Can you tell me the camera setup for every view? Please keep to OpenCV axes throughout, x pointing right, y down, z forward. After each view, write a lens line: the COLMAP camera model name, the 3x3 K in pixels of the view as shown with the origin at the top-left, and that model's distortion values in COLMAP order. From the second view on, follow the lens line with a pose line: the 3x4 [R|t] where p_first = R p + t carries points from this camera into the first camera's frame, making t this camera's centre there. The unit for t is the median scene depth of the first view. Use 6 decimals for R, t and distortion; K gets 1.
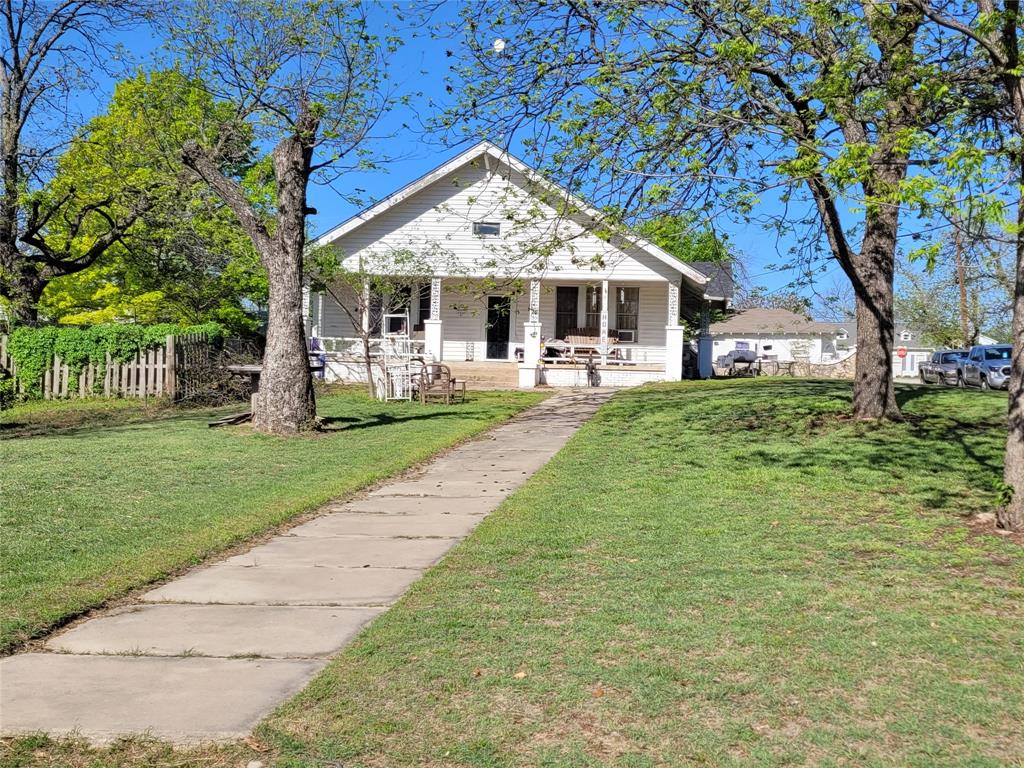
lens RADIAL K [[769.6, 0, 518.3], [0, 769.6, 377.0], [0, 0, 1]] dist [0.020956, -0.012061]
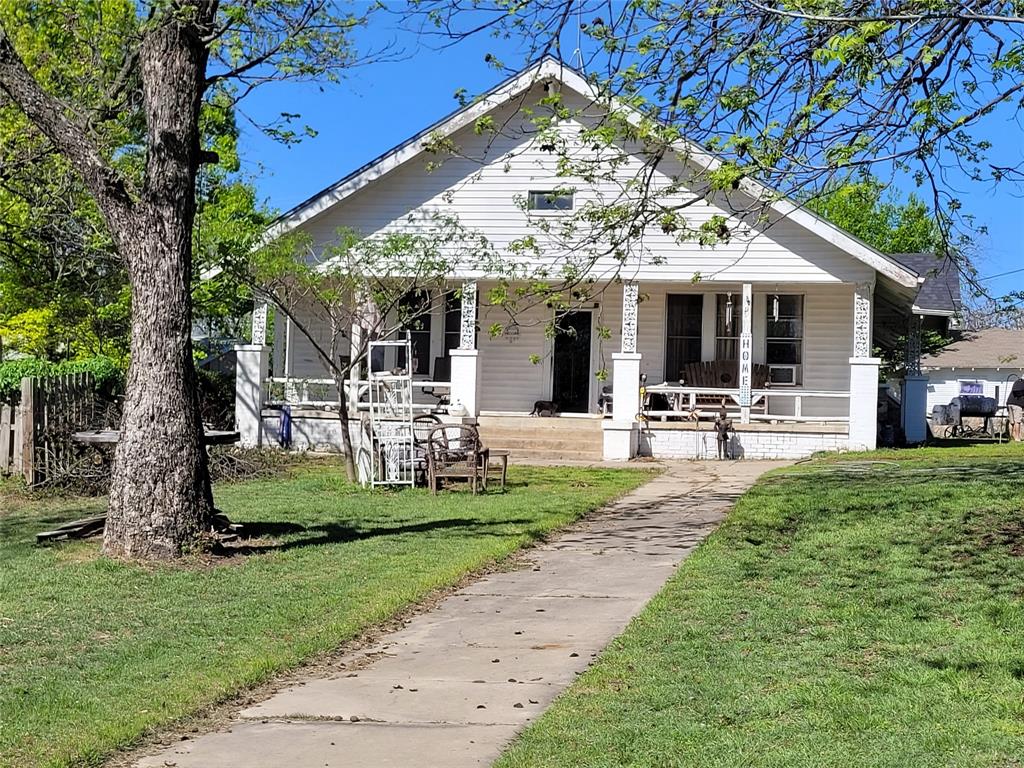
lens RADIAL K [[1135.5, 0, 551.5], [0, 1135.5, 403.6], [0, 0, 1]] dist [0.032953, -0.022258]
pose [[0.997992, -0.001341, -0.063330, 0.017318], [-0.000265, 0.999679, -0.025342, -0.009011], [0.063344, 0.025308, 0.997671, 0.109711]]
